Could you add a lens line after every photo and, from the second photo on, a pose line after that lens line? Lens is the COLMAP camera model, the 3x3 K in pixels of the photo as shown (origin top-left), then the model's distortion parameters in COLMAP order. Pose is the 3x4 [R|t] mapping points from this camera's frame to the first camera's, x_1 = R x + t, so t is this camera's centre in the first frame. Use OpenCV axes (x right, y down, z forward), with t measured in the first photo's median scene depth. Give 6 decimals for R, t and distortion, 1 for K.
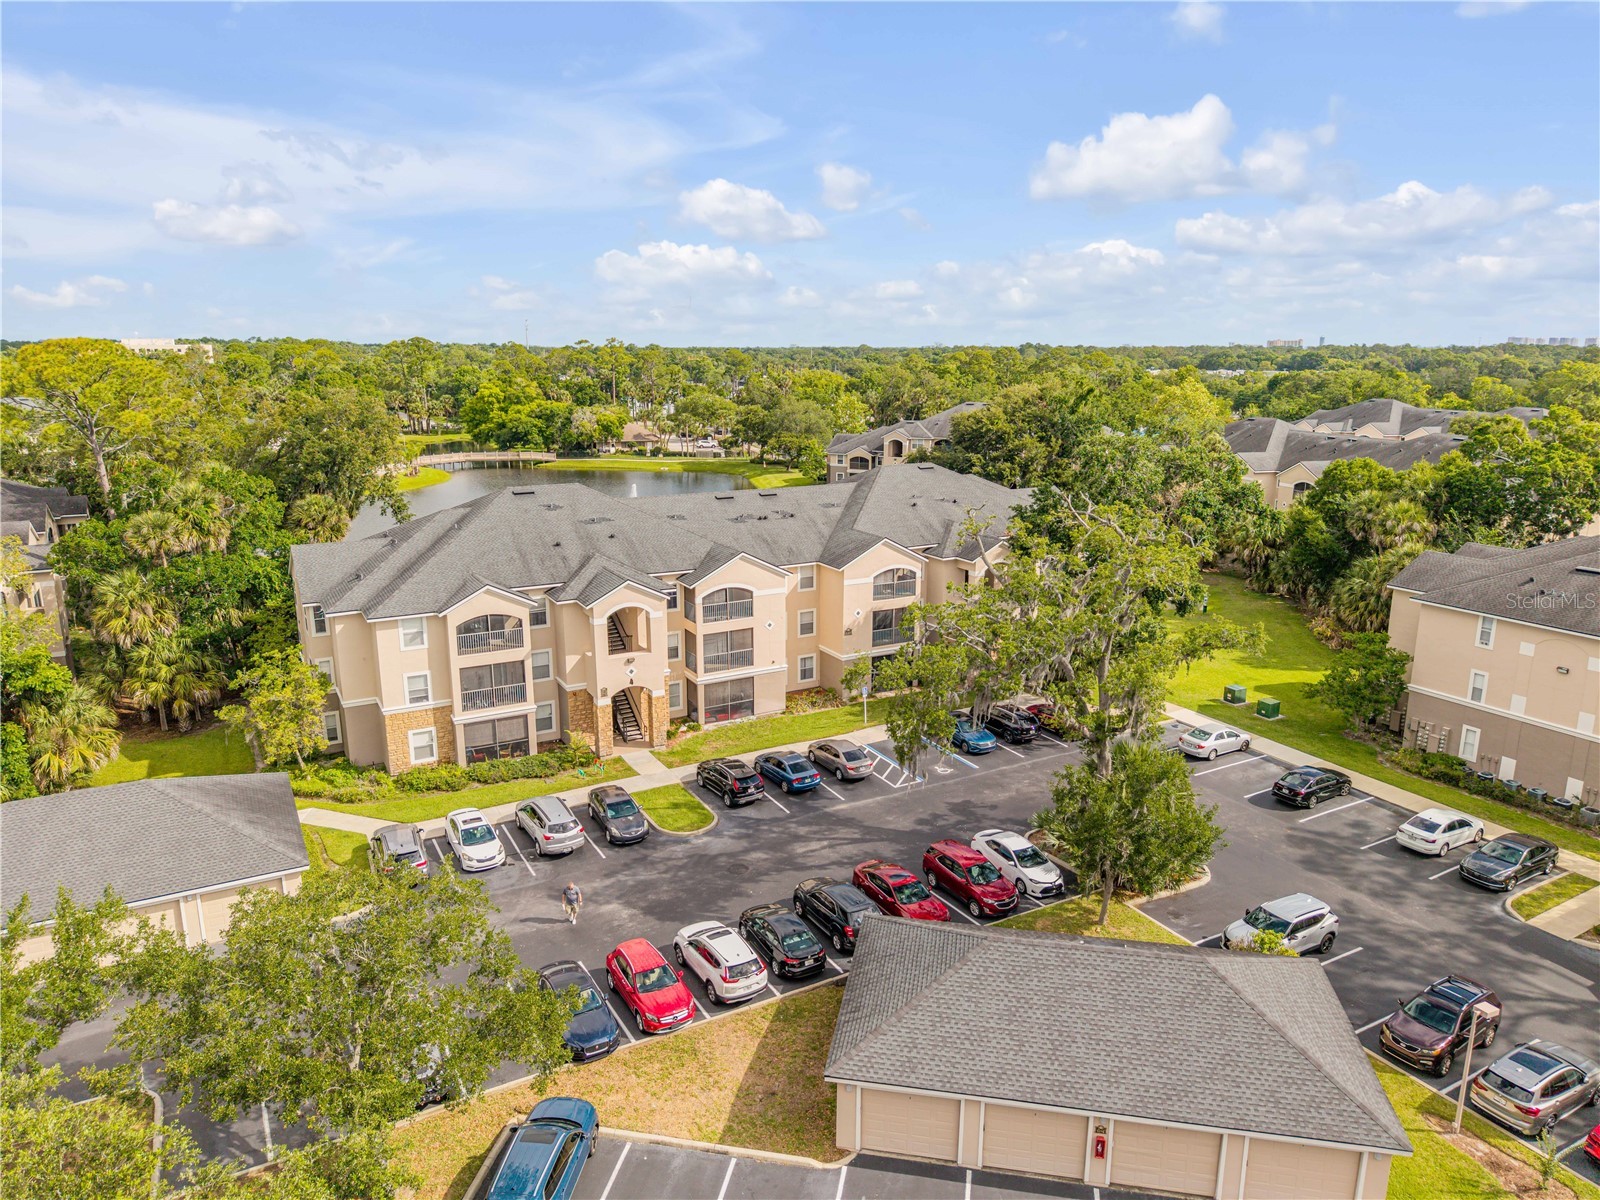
lens RADIAL K [[1082.3, 0, 801.6], [0, 1082.3, 602.4], [0, 0, 1]] dist [0.006993, 0.003662]
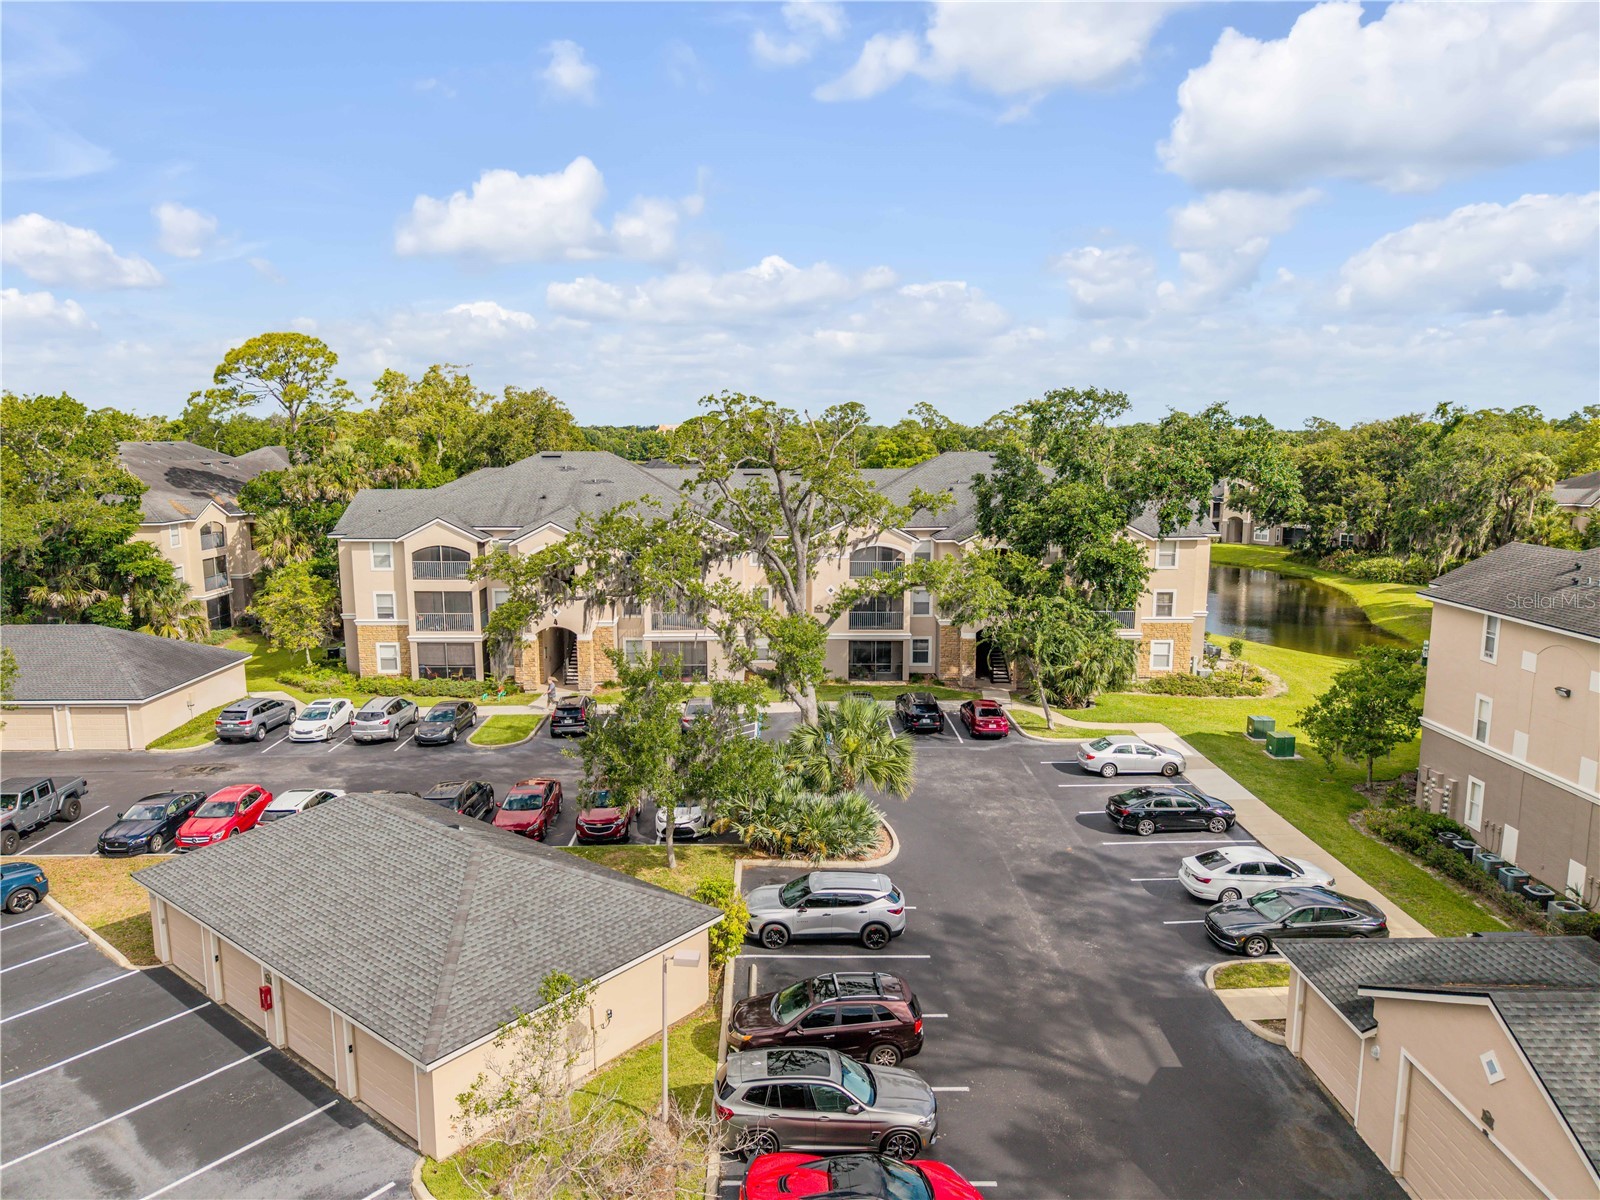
lens RADIAL K [[1082.3, 0, 801.6], [0, 1082.3, 602.4], [0, 0, 1]] dist [0.006993, 0.003662]
pose [[0.882050, 0.071539, -0.465694, 0.545398], [-0.108058, 0.992775, -0.052160, 0.084753], [0.458598, 0.096329, 0.883407, 0.184326]]
